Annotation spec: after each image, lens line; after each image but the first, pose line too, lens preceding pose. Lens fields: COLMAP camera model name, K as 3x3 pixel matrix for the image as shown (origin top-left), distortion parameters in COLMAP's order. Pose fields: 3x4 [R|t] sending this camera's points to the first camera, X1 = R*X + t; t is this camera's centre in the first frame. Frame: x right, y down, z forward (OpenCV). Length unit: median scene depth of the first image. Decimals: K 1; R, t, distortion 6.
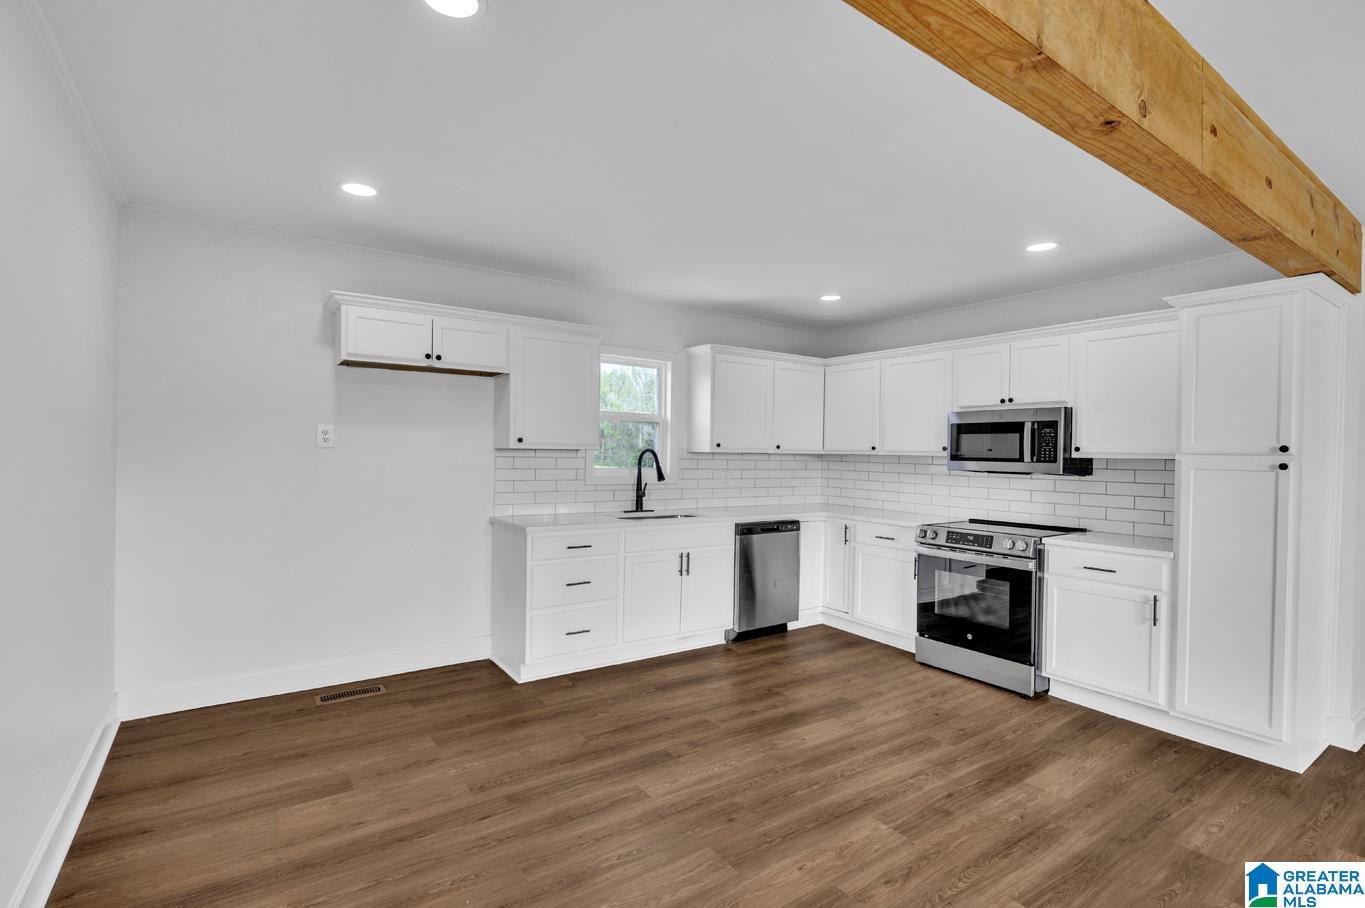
lens RADIAL K [[637.9, 0, 679.5], [0, 637.9, 457.8], [0, 0, 1]] dist [-0.004689, 0.001149]
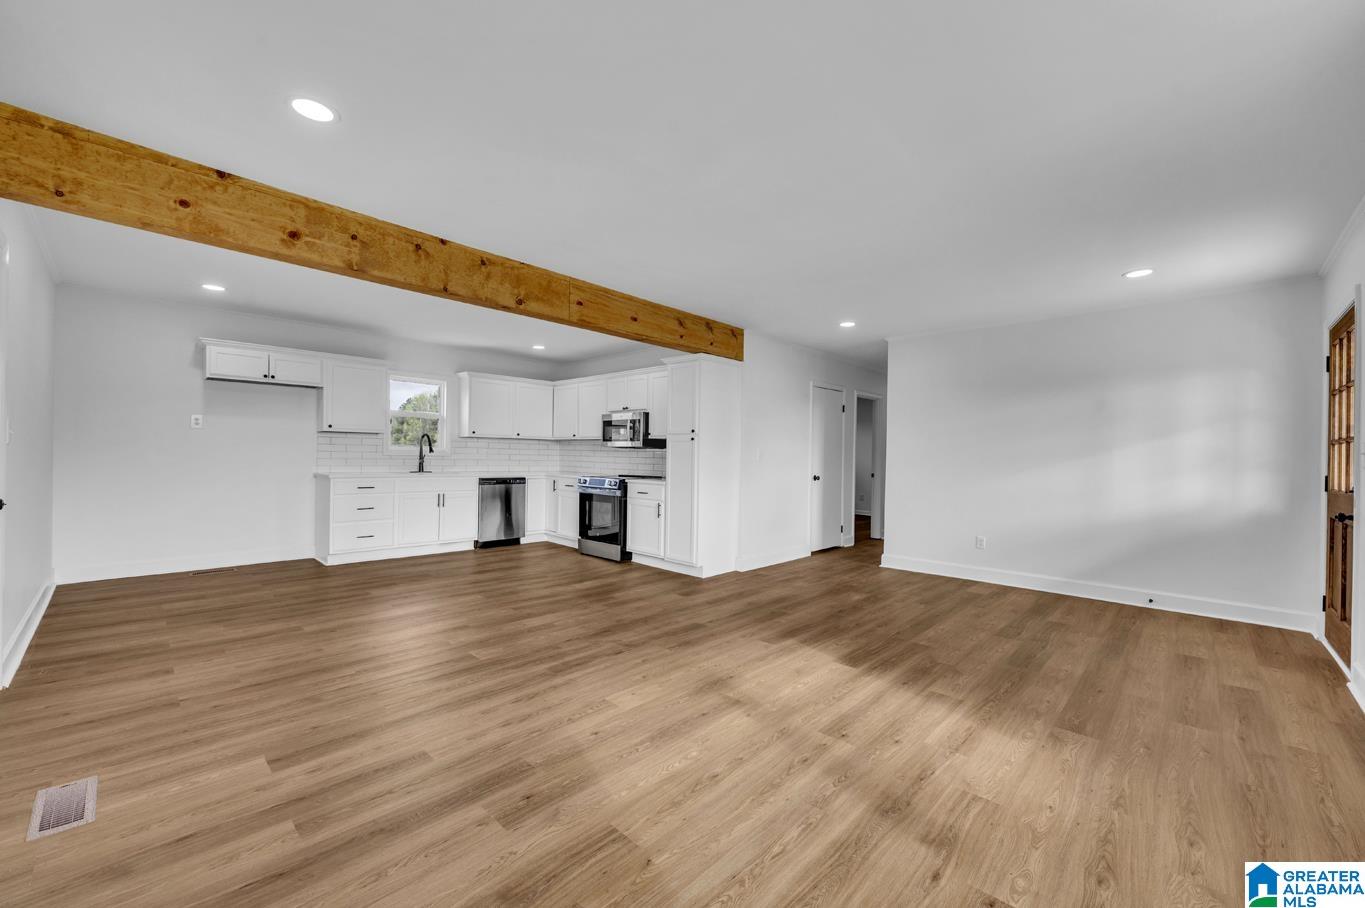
lens RADIAL K [[538.7, 0, 683.0], [0, 538.7, 458.9], [0, 0, 1]] dist [-0.003726, 0.000418]
pose [[0.980366, -0.000366, 0.197188, 0.412511], [-0.000161, 0.999996, 0.002657, 0.058833], [-0.197188, -0.002637, 0.980362, -0.628672]]
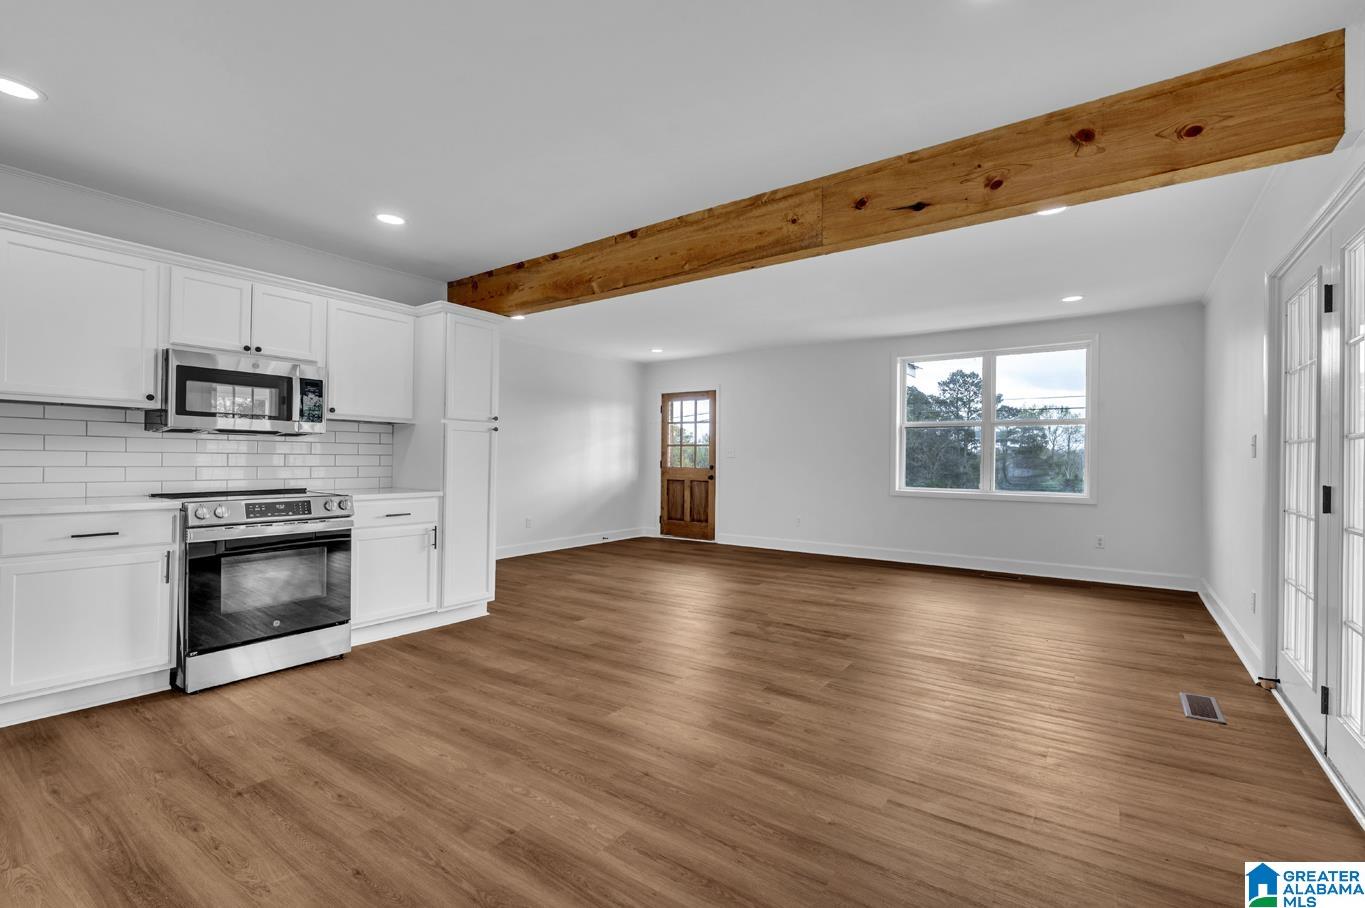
lens RADIAL K [[612.2, 0, 683.4], [0, 612.2, 454.5], [0, 0, 1]] dist [0.000115, -0.001108]
pose [[-0.341748, -0.013657, 0.939692, -0.525518], [-0.011494, 0.999880, 0.010351, 0.043195], [-0.939721, -0.007264, -0.341864, 0.817662]]
